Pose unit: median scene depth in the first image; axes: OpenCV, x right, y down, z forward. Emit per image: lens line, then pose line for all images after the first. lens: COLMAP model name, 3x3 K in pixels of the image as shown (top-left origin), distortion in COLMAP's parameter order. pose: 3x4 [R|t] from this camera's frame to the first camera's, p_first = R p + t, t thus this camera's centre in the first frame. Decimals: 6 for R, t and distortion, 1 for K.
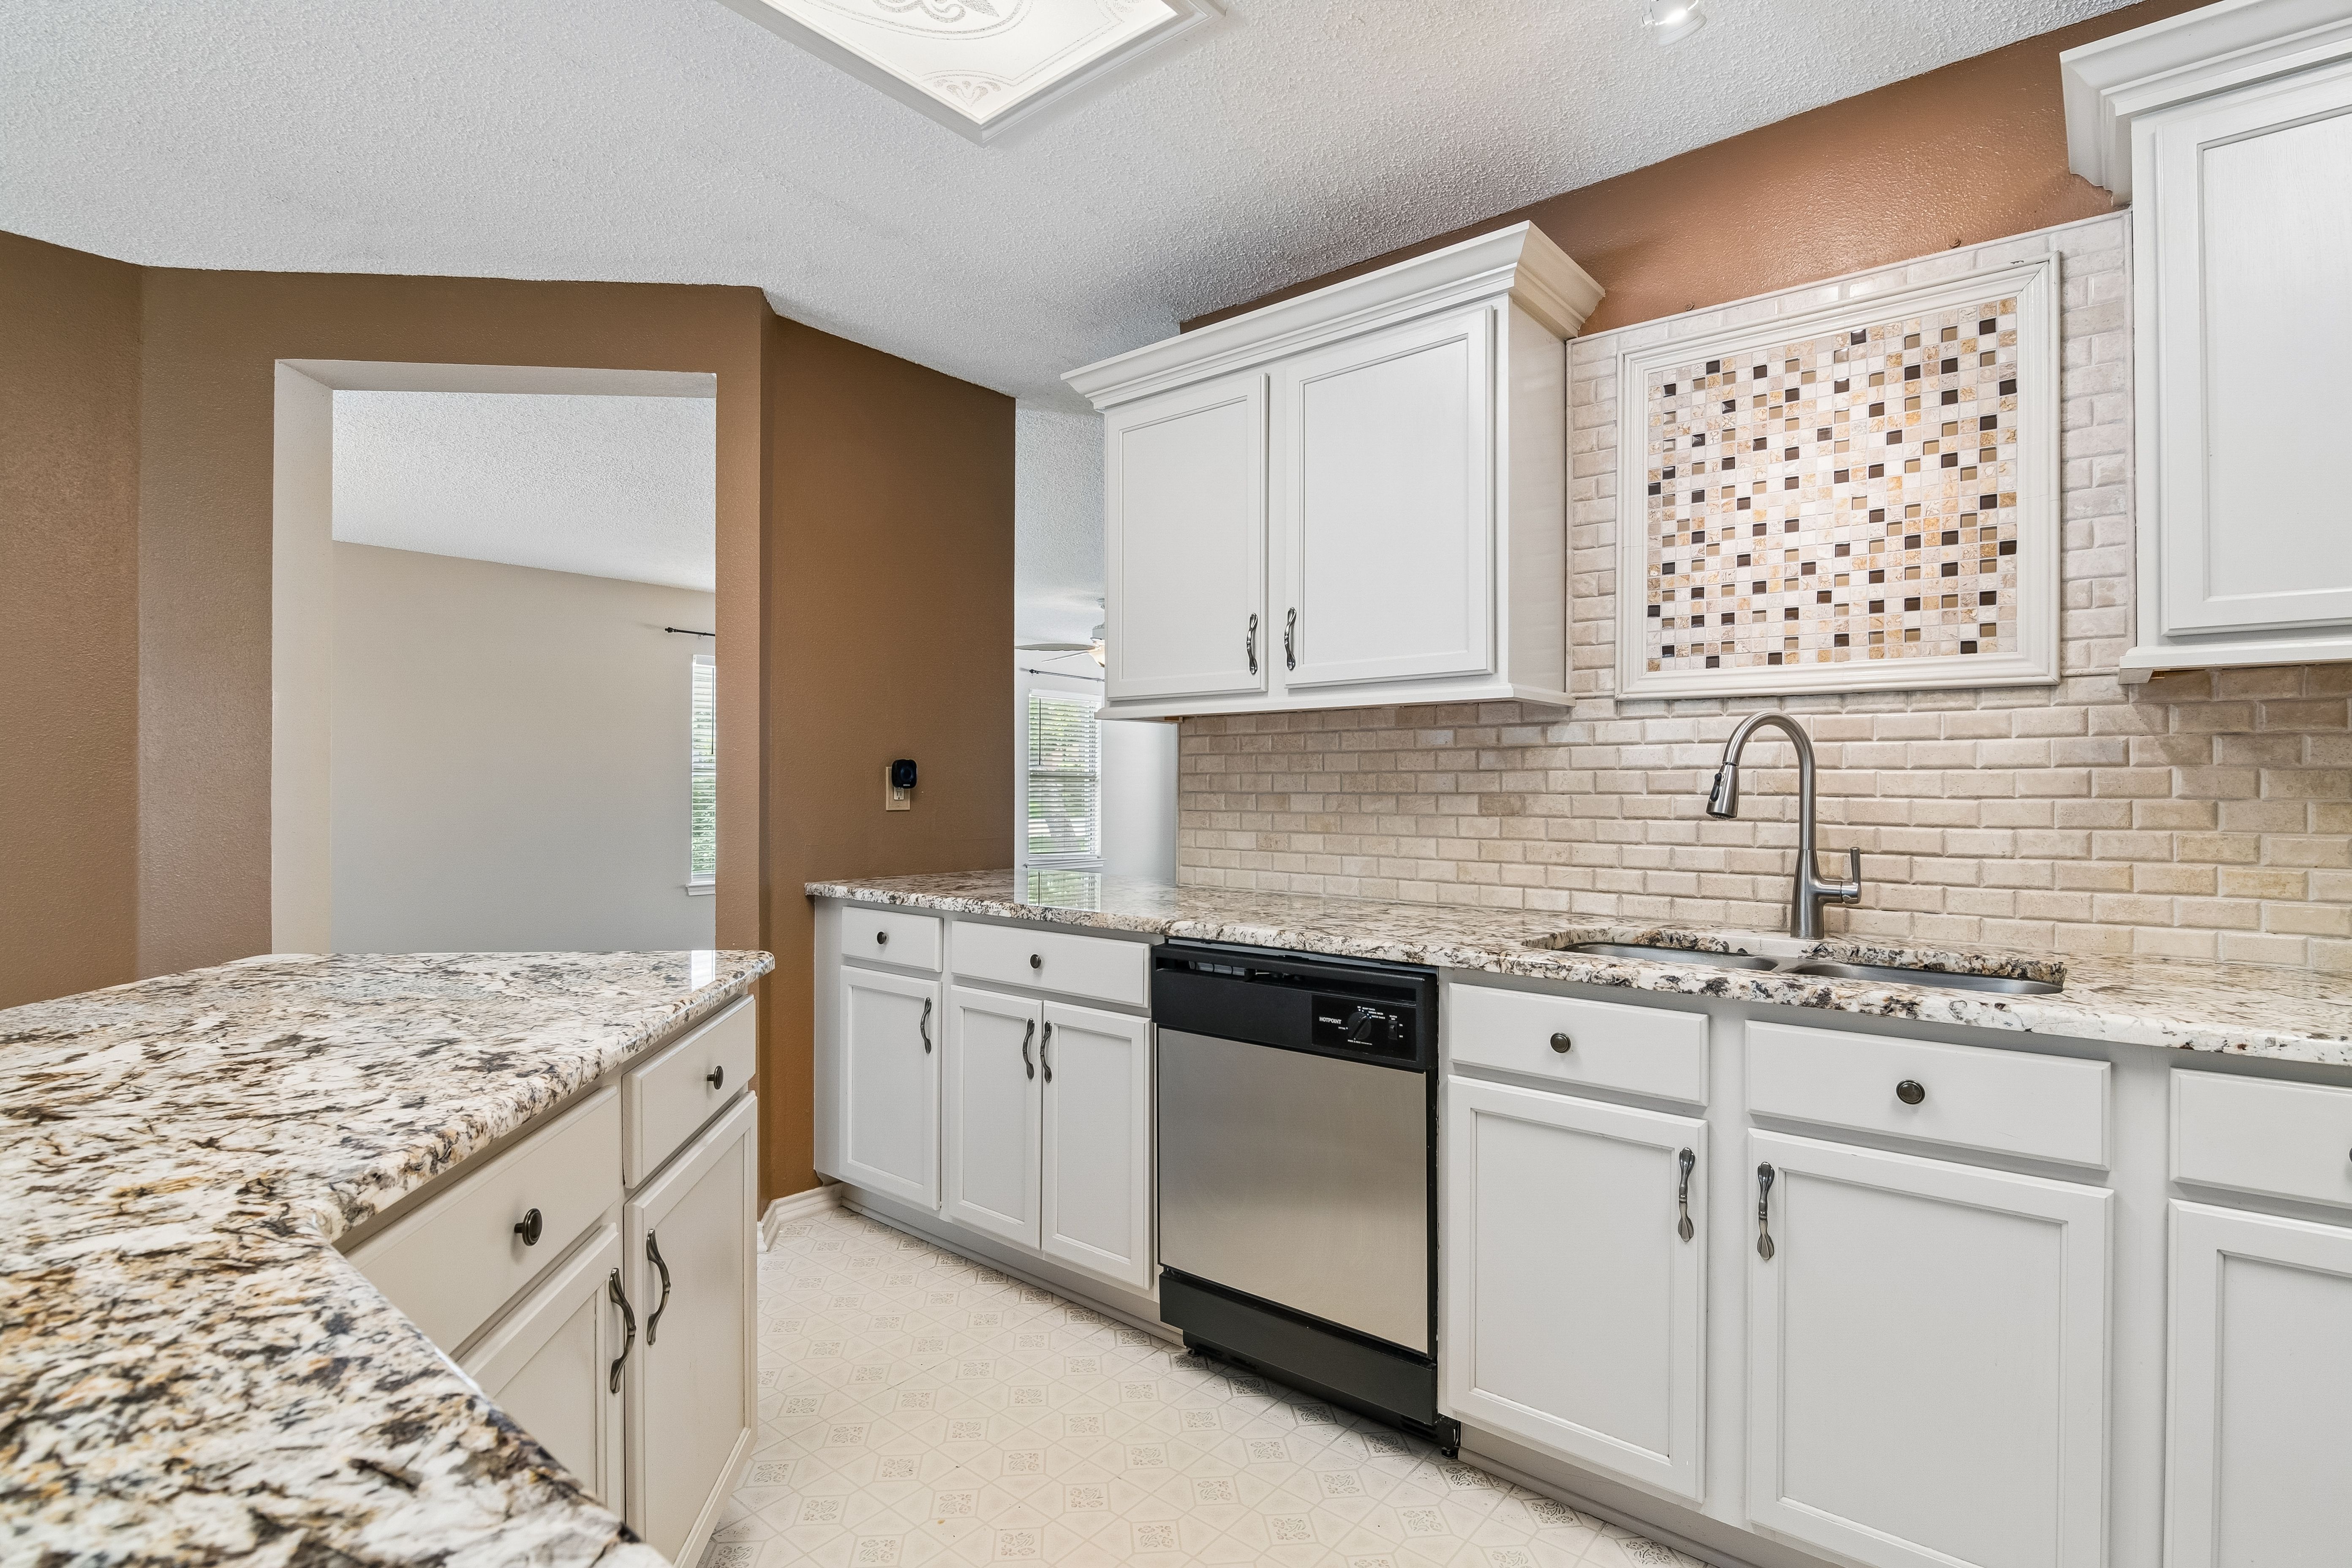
lens RADIAL K [[1134.0, 0, 1175.1], [0, 1134.0, 781.3], [0, 0, 1]] dist [-0.010306, -0.004005]
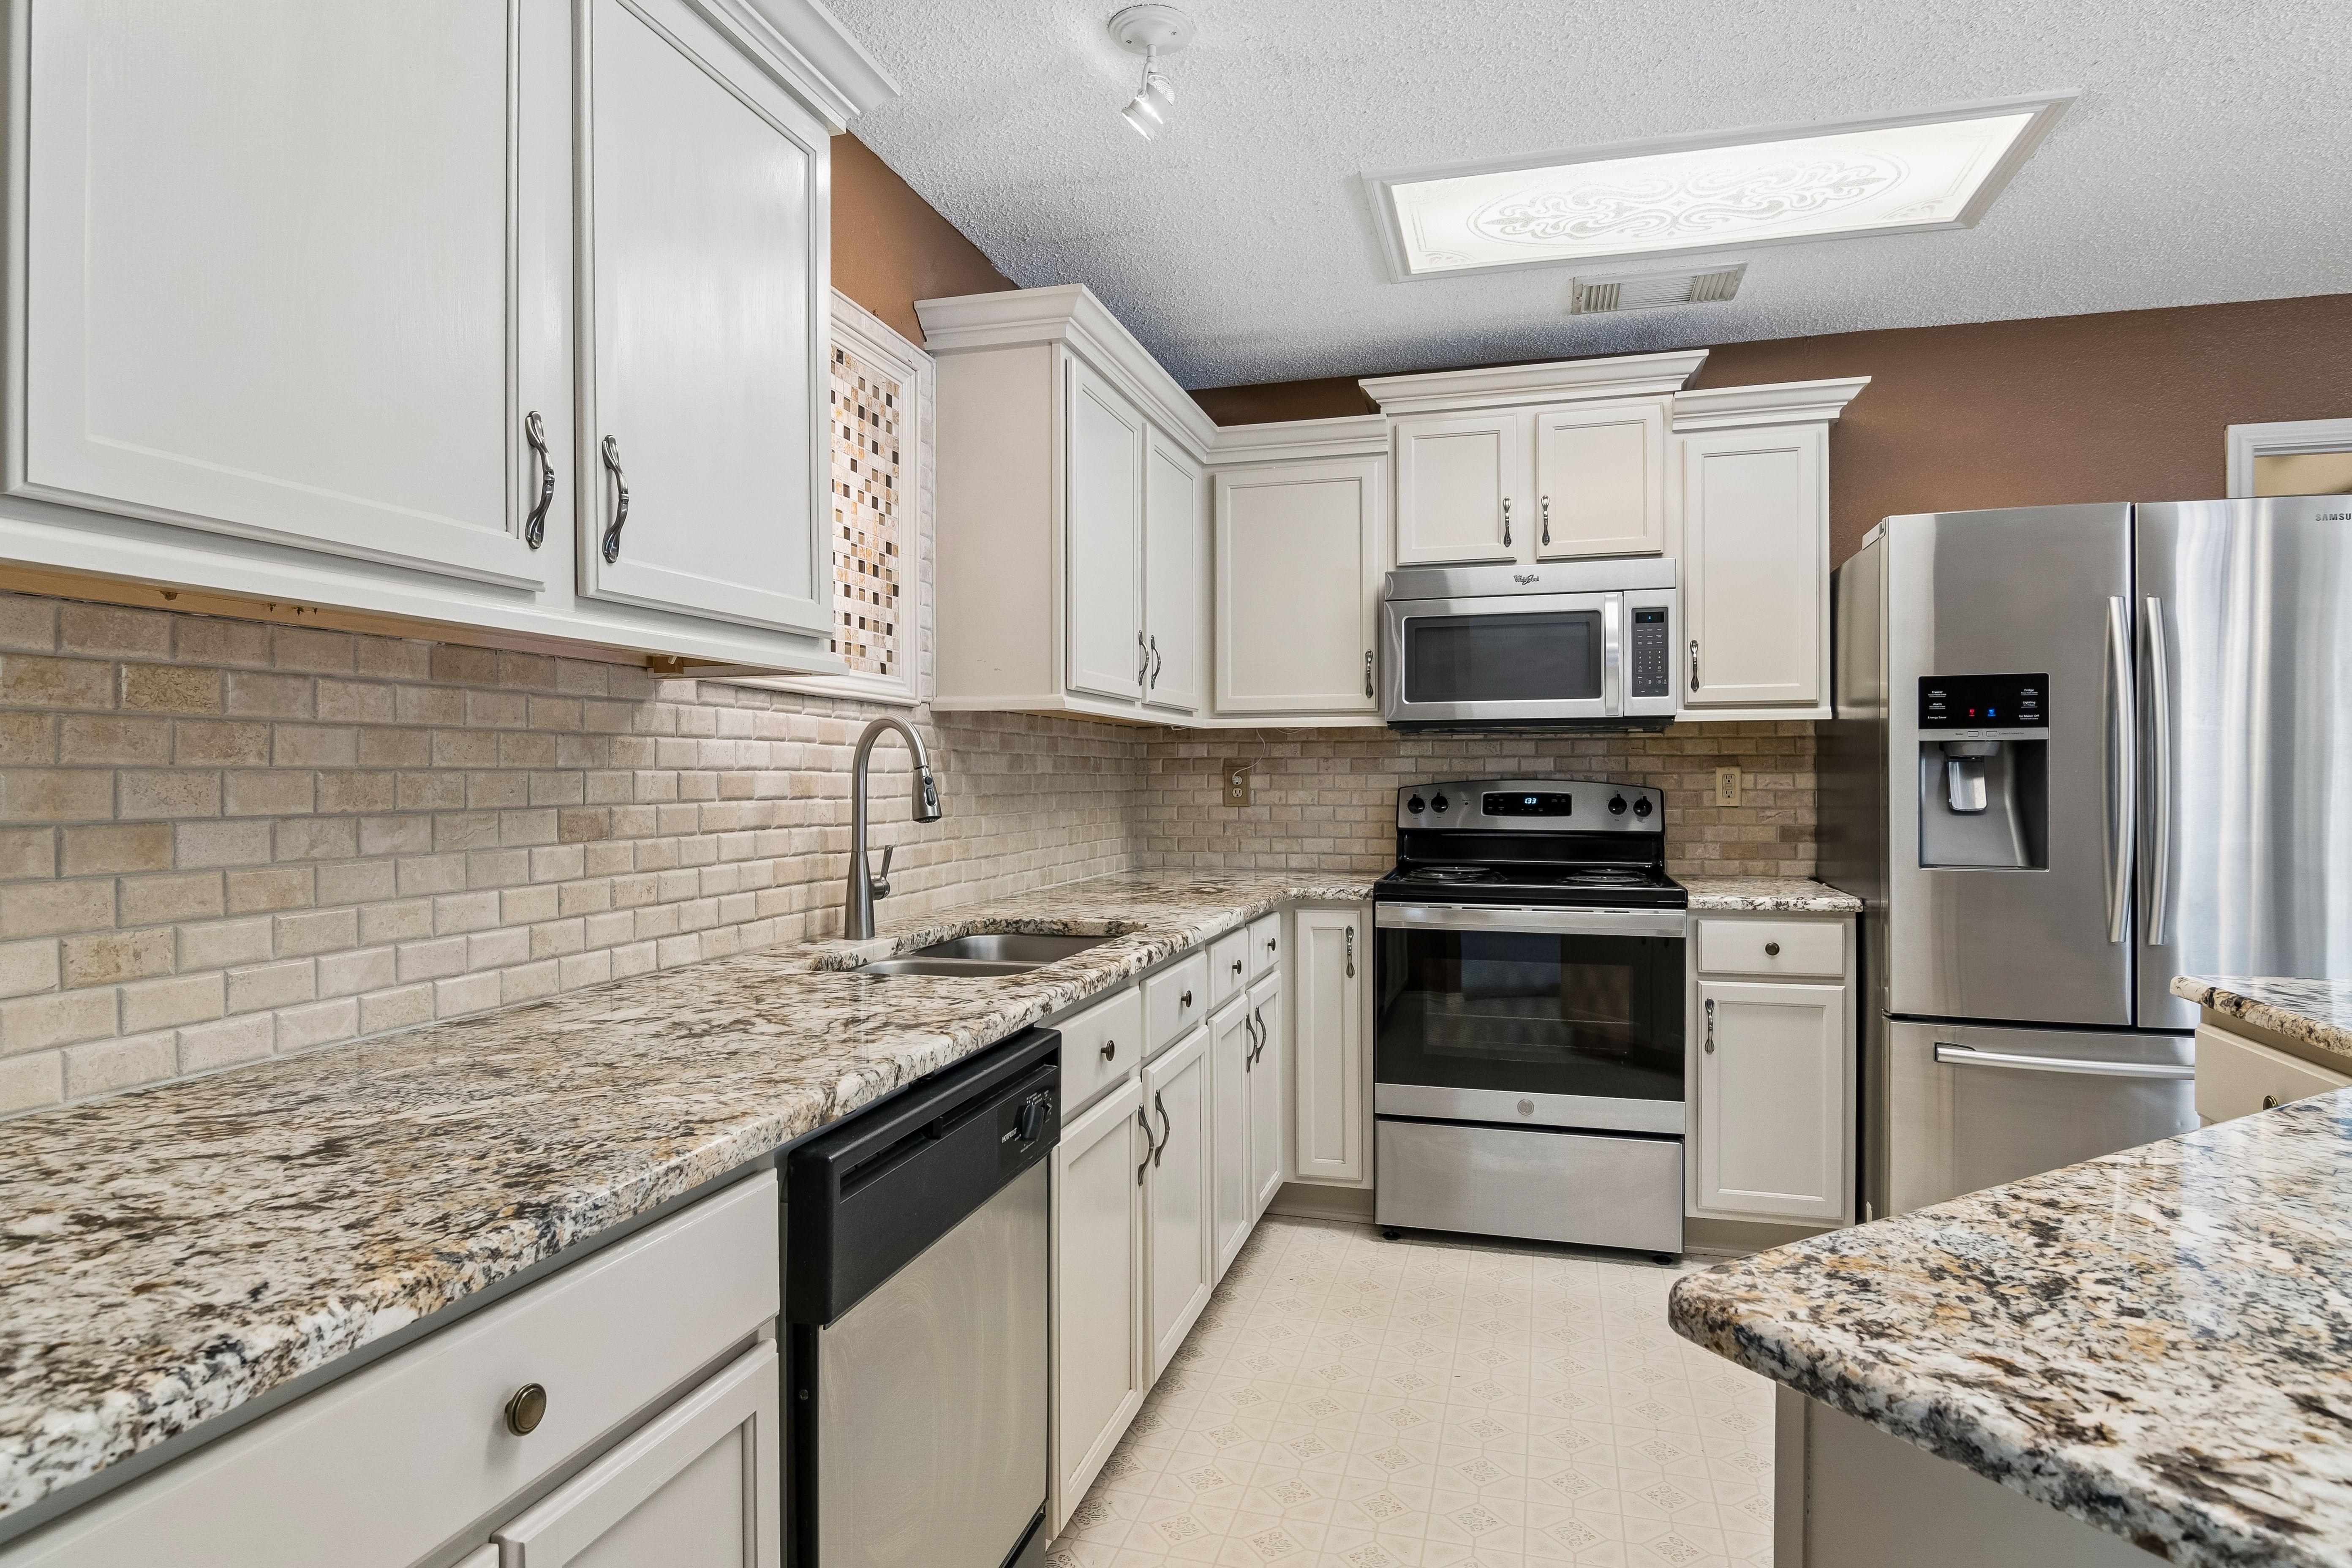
lens RADIAL K [[1288.1, 0, 1183.7], [0, 1288.1, 780.0], [0, 0, 1]] dist [-0.001705, -0.009173]
pose [[-0.408577, -0.003766, 0.912716, -0.599825], [-0.002262, 0.999993, 0.003113, -0.008019], [-0.912721, -0.000793, -0.408583, 1.180404]]
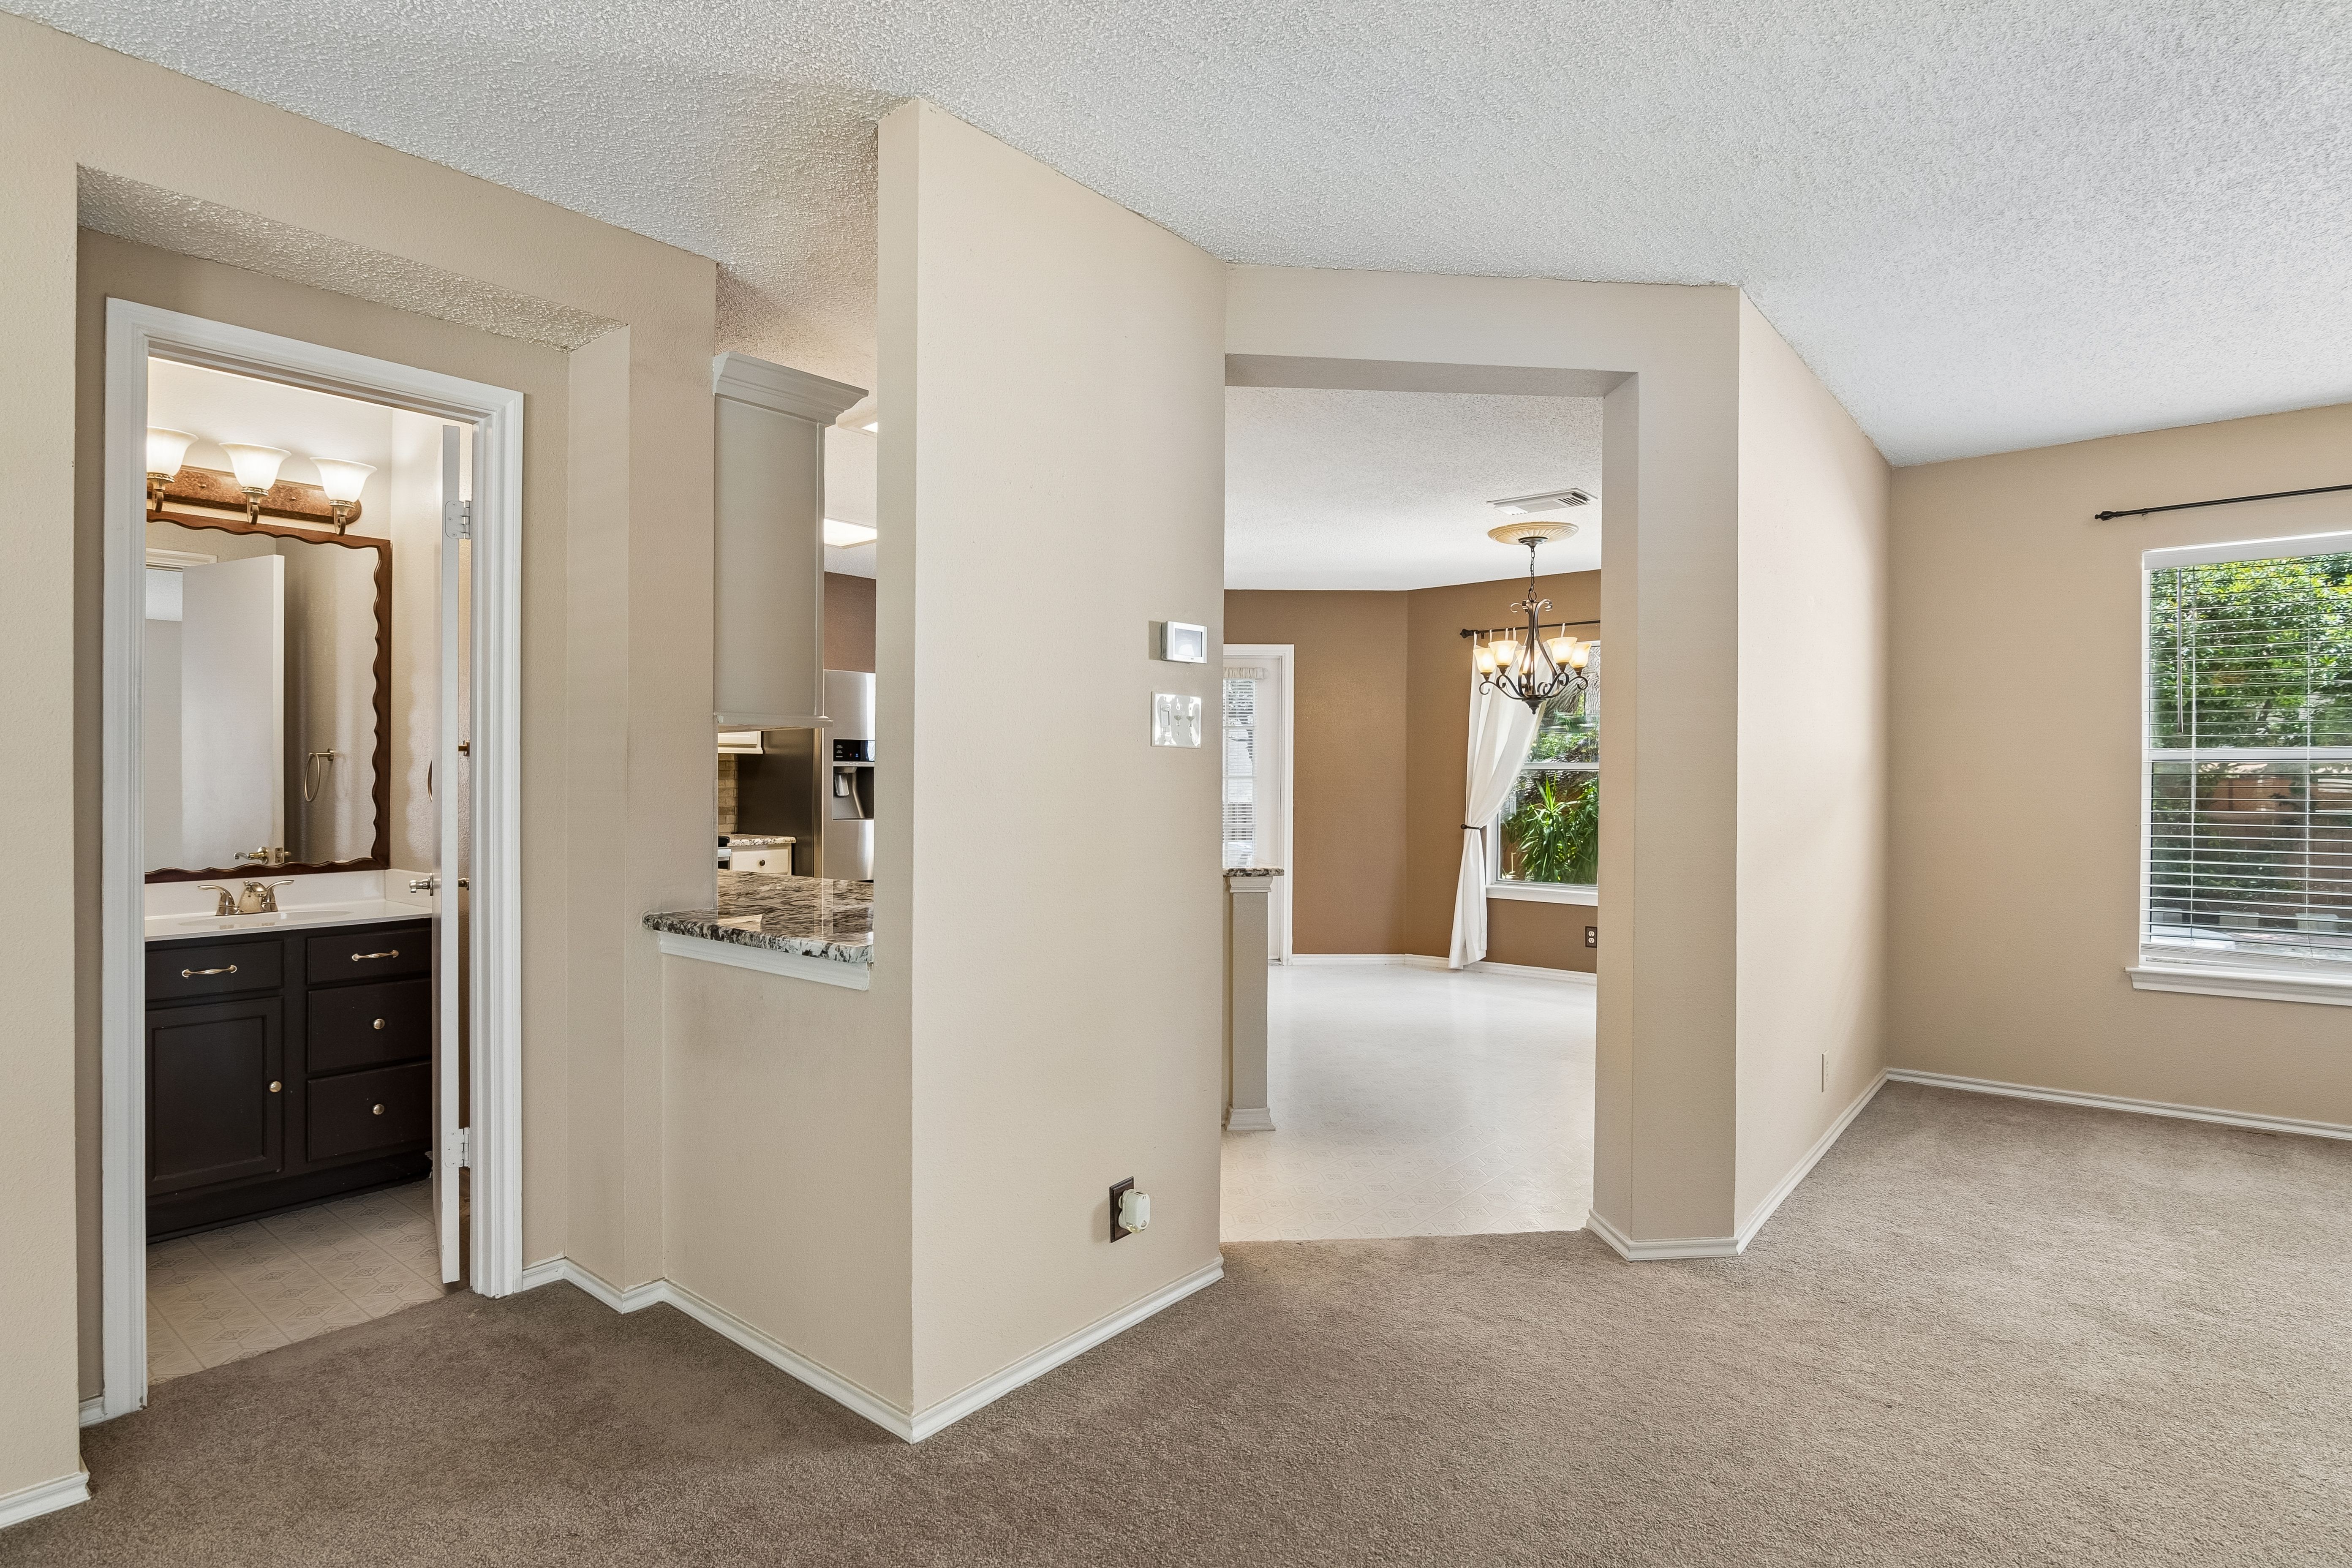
lens RADIAL K [[1198.0, 0, 1161.1], [0, 1198.0, 796.0], [0, 0, 1]] dist [-0.002282, -0.007336]
pose [[-0.999989, -0.001910, -0.004325, -0.481100], [-0.001961, 0.999928, 0.011799, -0.009926], [0.004302, 0.011807, -0.999921, 2.878277]]
